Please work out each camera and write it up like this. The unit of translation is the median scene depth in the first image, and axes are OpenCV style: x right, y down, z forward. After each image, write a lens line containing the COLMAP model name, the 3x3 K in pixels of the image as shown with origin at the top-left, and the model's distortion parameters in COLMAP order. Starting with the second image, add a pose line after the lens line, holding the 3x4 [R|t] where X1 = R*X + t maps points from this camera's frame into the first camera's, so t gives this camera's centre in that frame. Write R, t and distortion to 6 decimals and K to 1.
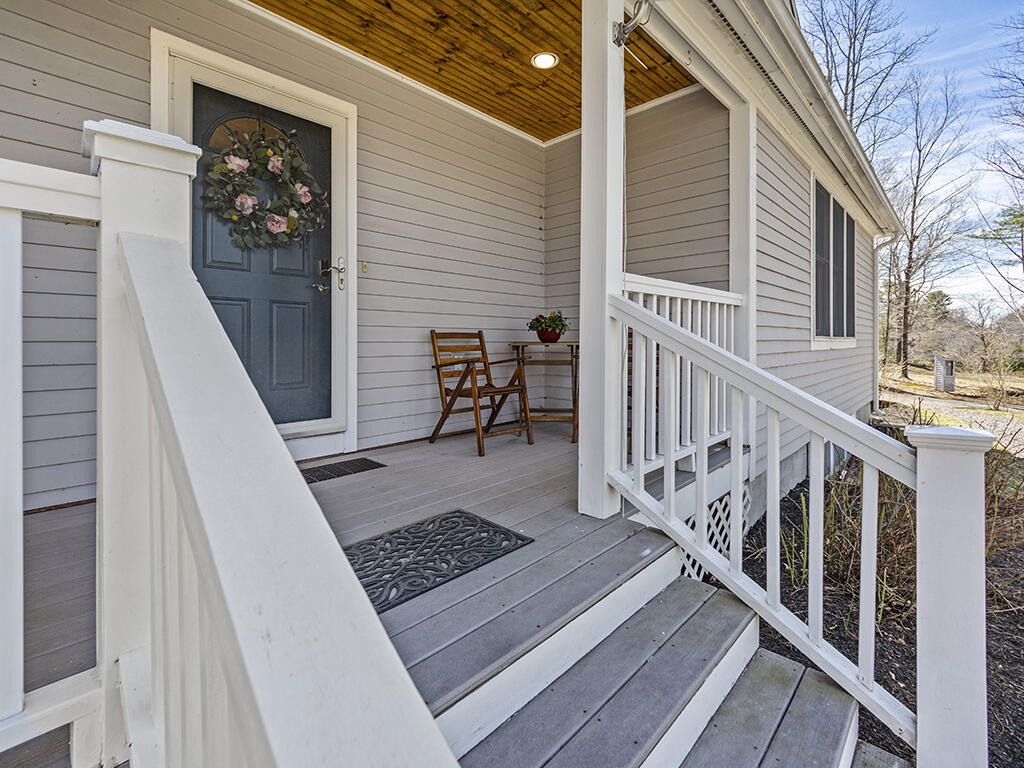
lens RADIAL K [[459.1, 0, 513.3], [0, 459.1, 341.9], [0, 0, 1]] dist [-0.000439, -0.000195]
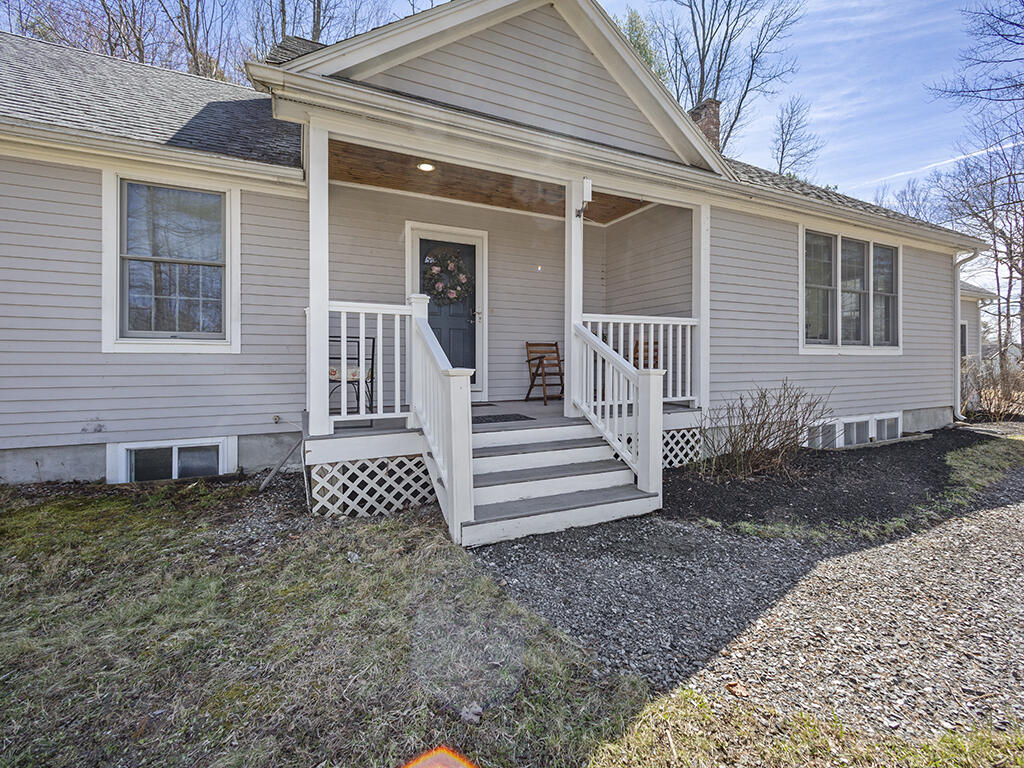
lens RADIAL K [[464.2, 0, 532.7], [0, 464.2, 358.4], [0, 0, 1]] dist [0.003320, 0.000243]
pose [[0.944003, -0.001732, -0.329932, 0.542304], [-0.000251, 0.999982, -0.005968, 0.060633], [0.329936, 0.005716, 0.943986, -0.900451]]
